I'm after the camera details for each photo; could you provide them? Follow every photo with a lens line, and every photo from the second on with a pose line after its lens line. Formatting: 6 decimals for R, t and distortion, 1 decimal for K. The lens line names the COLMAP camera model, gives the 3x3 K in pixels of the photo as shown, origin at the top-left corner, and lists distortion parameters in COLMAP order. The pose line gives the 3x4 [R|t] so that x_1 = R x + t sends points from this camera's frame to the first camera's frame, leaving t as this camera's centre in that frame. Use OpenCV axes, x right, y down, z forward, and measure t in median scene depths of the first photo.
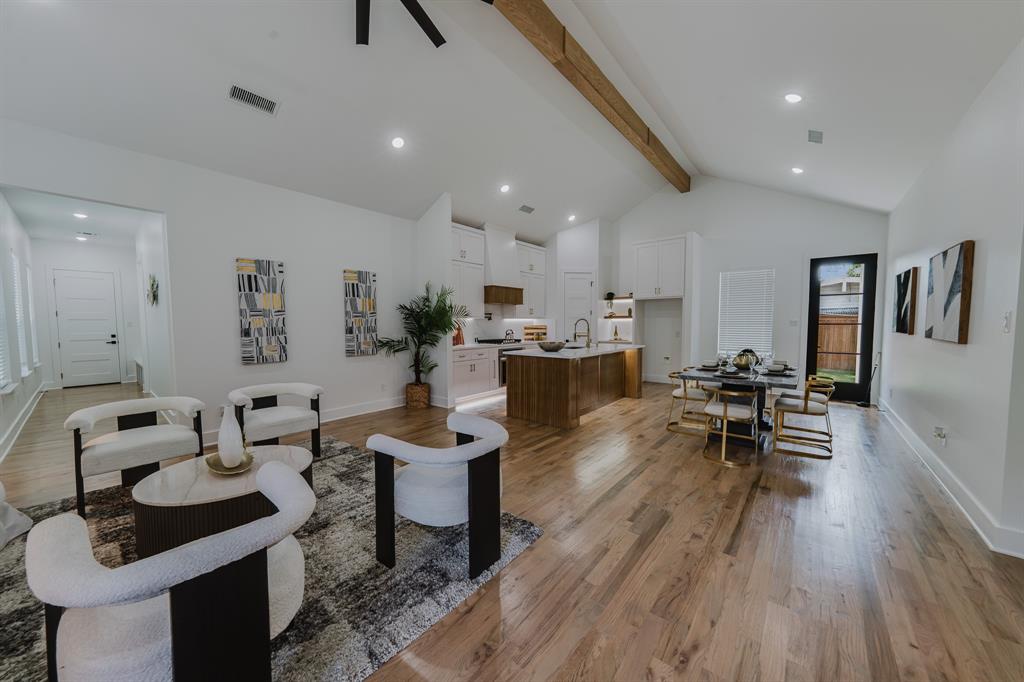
lens RADIAL K [[357.6, 0, 515.8], [0, 357.6, 343.5], [0, 0, 1]] dist [-0.006369, 0.000222]
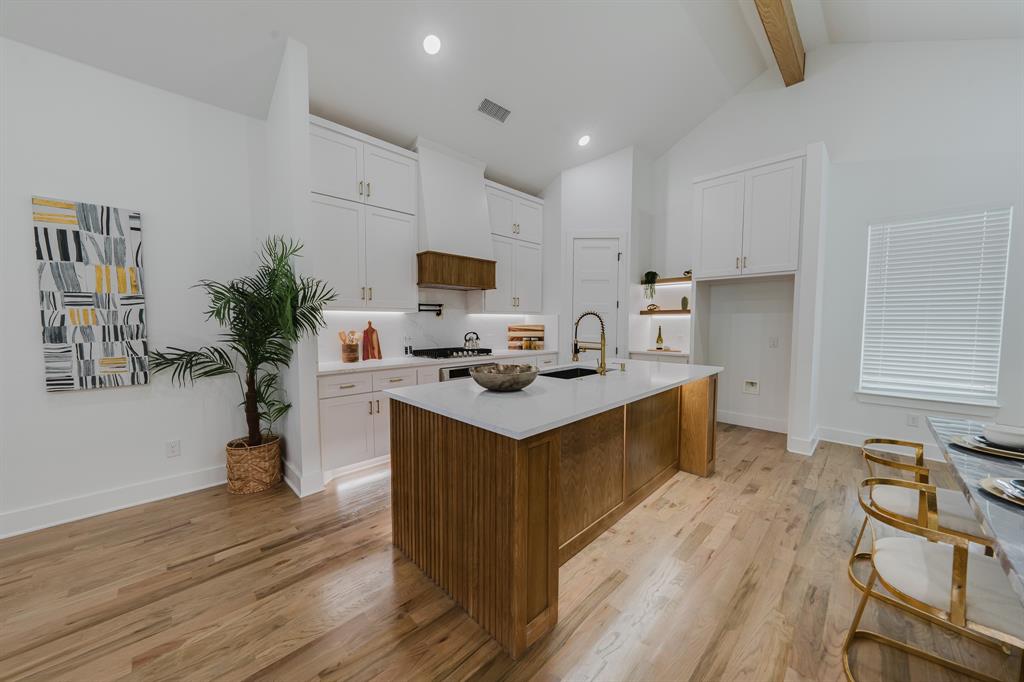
lens RADIAL K [[357.6, 0, 513.3], [0, 357.6, 341.4], [0, 0, 1]] dist [-0.006369, 0.000222]
pose [[0.994828, 0.011725, -0.100897, 0.116083], [-0.011937, 0.999928, -0.001496, -0.025391], [0.100872, 0.002693, 0.994896, 0.458162]]
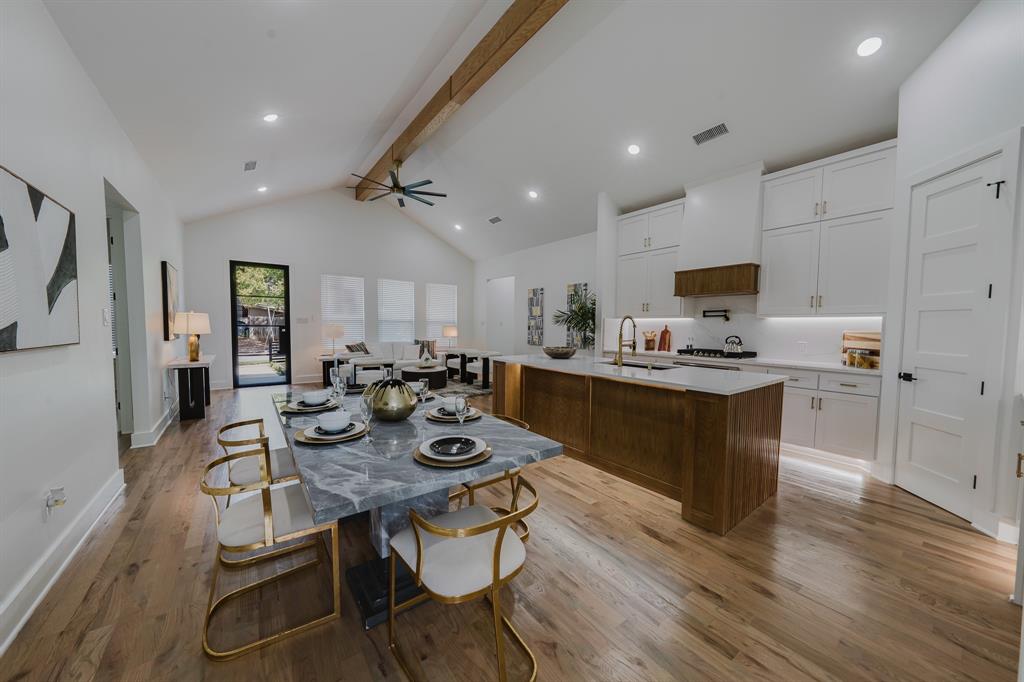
lens RADIAL K [[357.6, 0, 510.7], [0, 357.6, 340.7], [0, 0, 1]] dist [-0.006369, 0.000222]
pose [[-0.244867, 0.043590, -0.968576, 0.695760], [-0.067299, 0.995815, 0.061830, -0.045347], [0.967218, 0.080324, -0.240909, 0.835373]]
